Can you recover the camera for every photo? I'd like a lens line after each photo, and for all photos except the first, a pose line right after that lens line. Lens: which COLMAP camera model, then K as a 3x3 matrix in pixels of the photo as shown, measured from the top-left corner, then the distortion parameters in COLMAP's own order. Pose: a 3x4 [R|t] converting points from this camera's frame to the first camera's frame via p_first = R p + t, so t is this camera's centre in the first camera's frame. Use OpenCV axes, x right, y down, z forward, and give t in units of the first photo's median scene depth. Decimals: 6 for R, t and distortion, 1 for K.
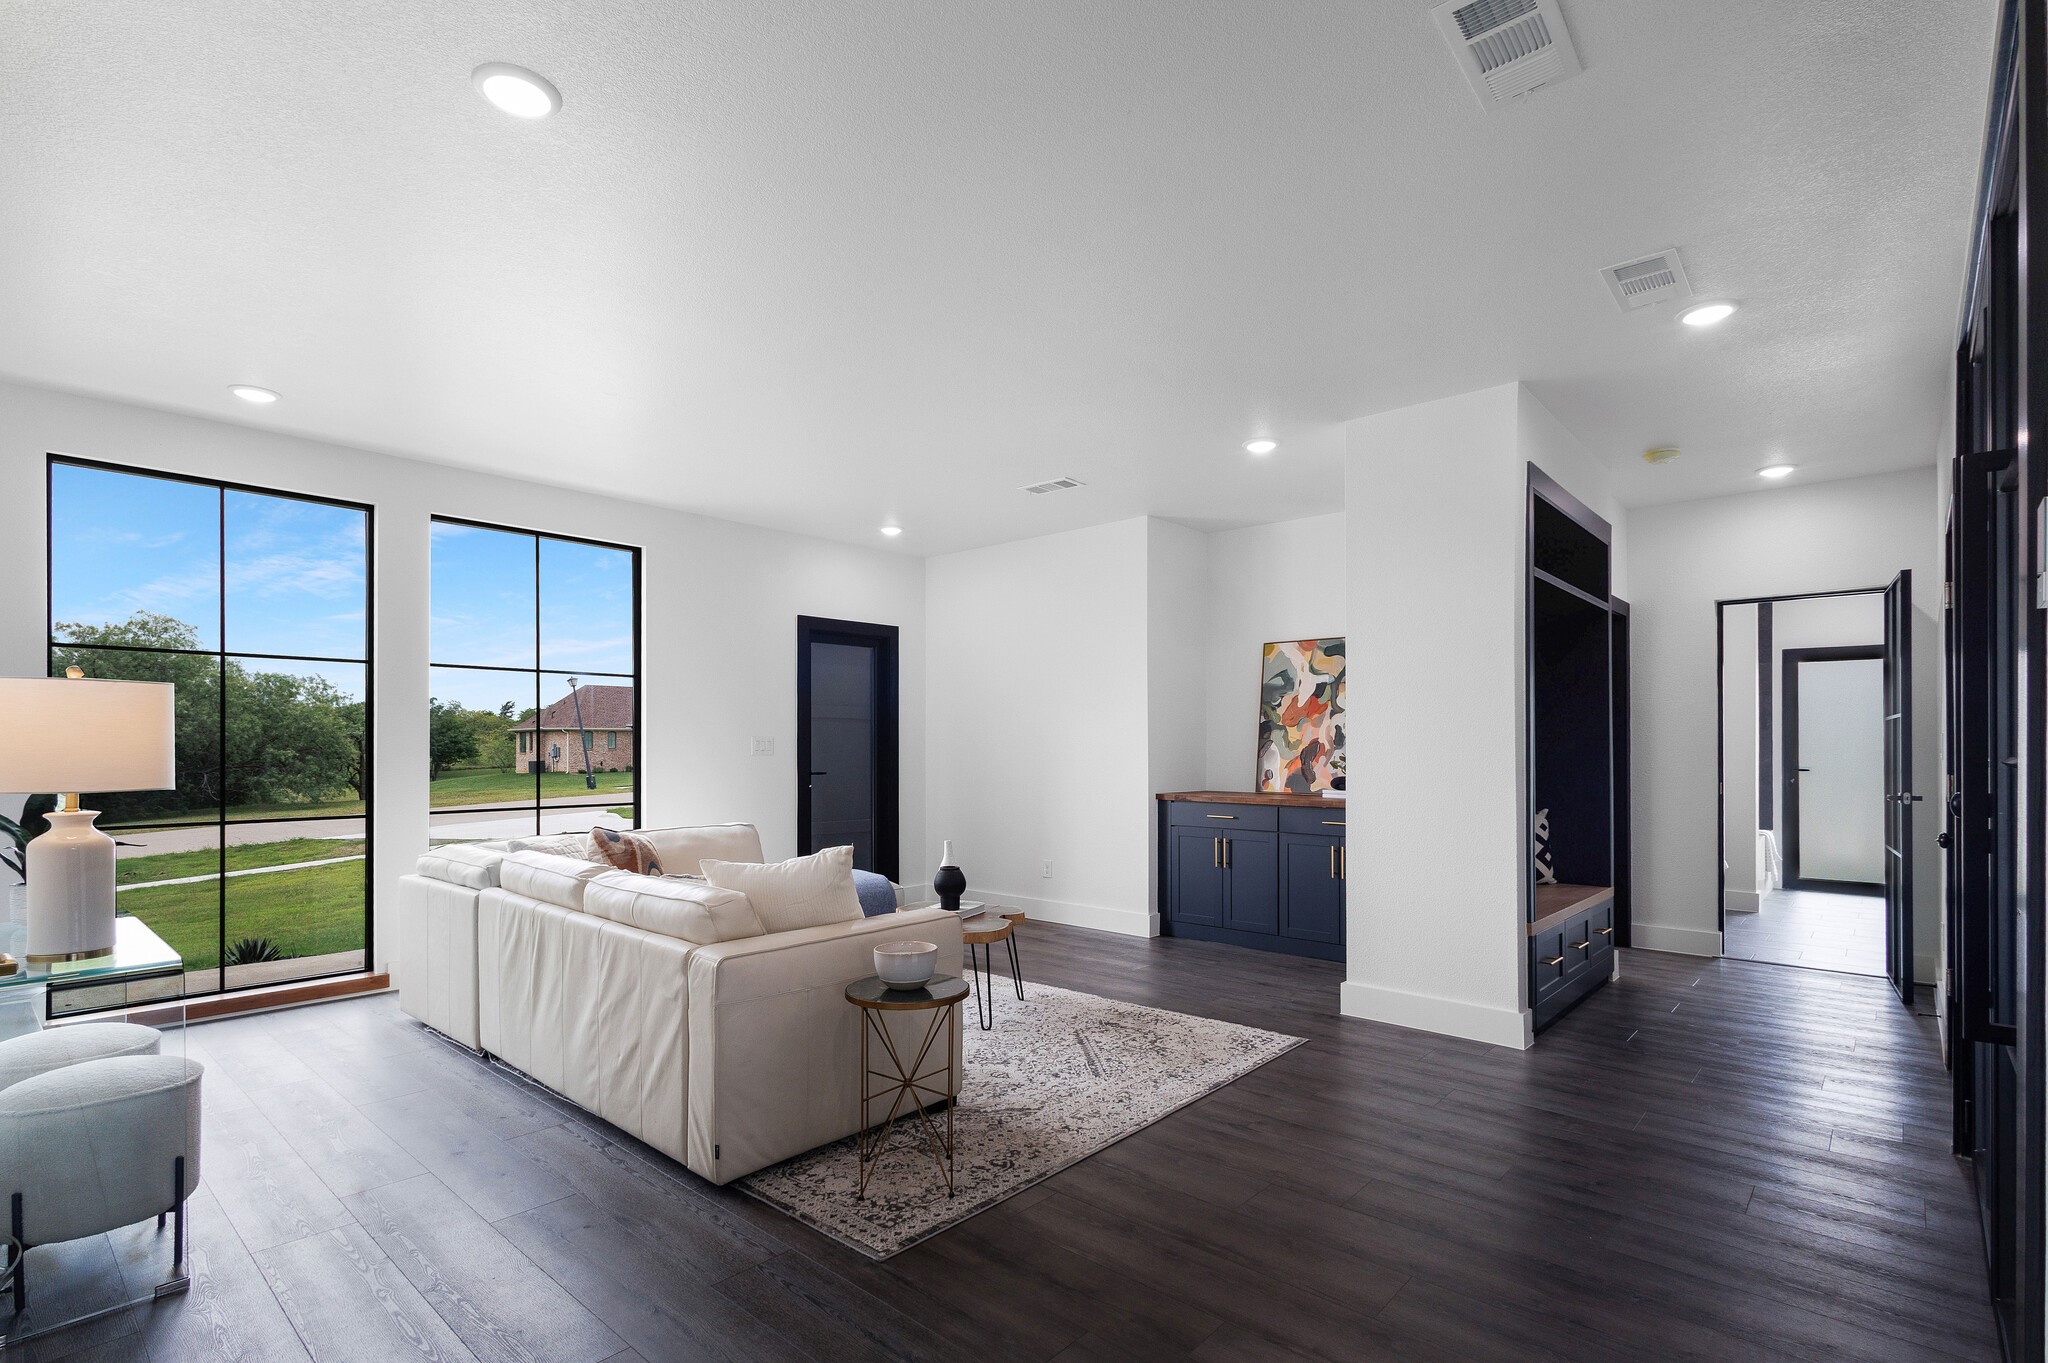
lens RADIAL K [[974.4, 0, 1021.8], [0, 974.4, 745.8], [0, 0, 1]] dist [0.000670, 0.000064]
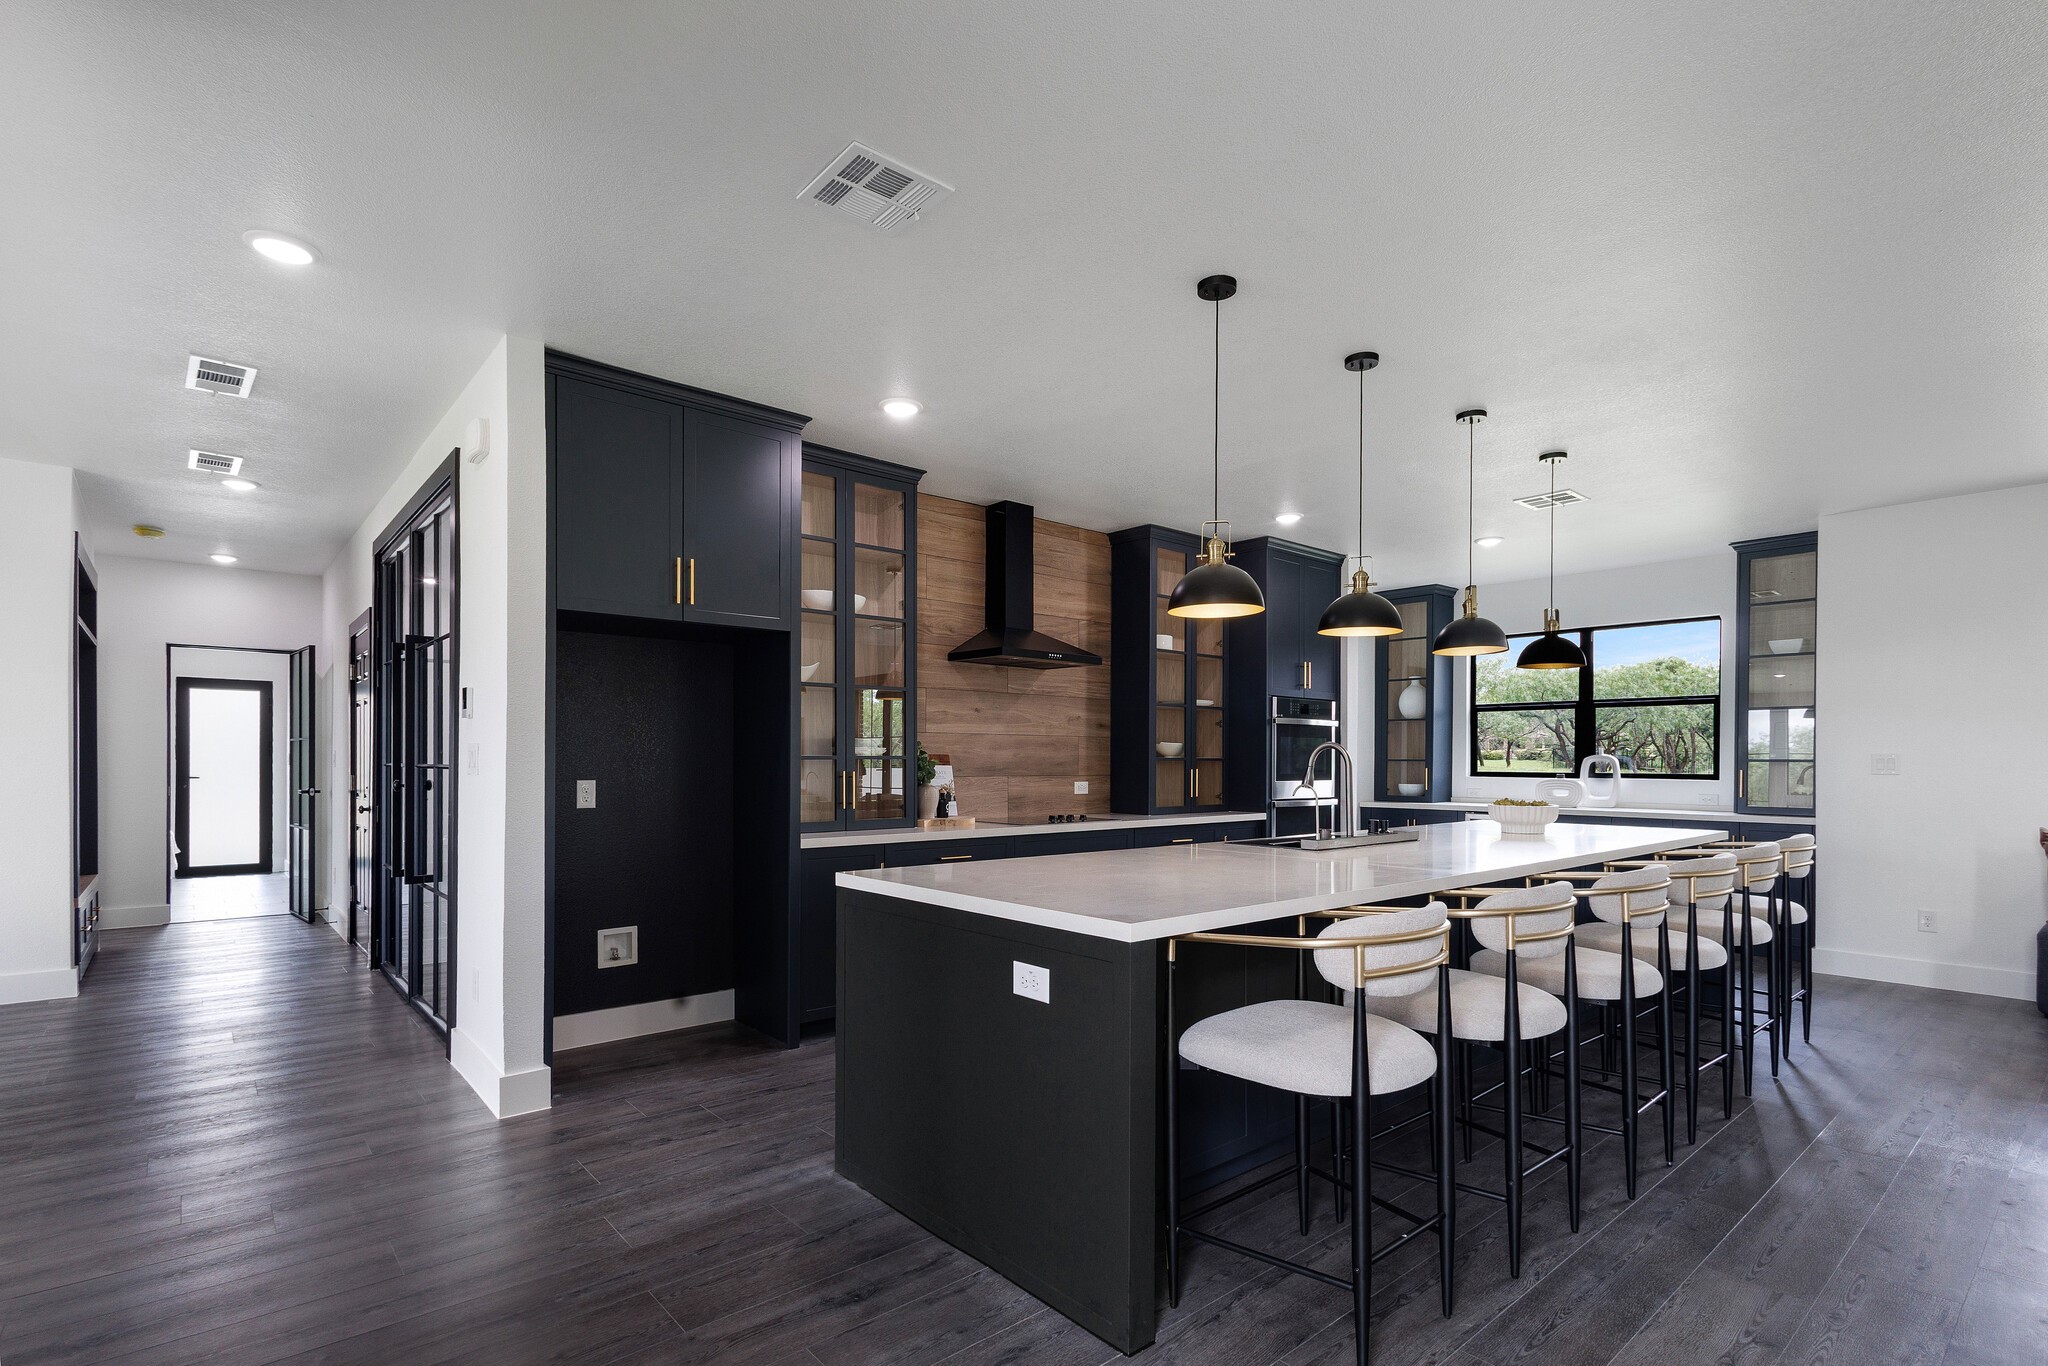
lens RADIAL K [[974.4, 0, 1021.8], [0, 974.4, 747.3], [0, 0, 1]] dist [0.000670, 0.000064]
pose [[0.126375, 0.012461, 0.991904, -0.394660], [-0.003983, 0.999919, -0.012054, -0.002101], [-0.991974, -0.002428, 0.126415, -0.256677]]
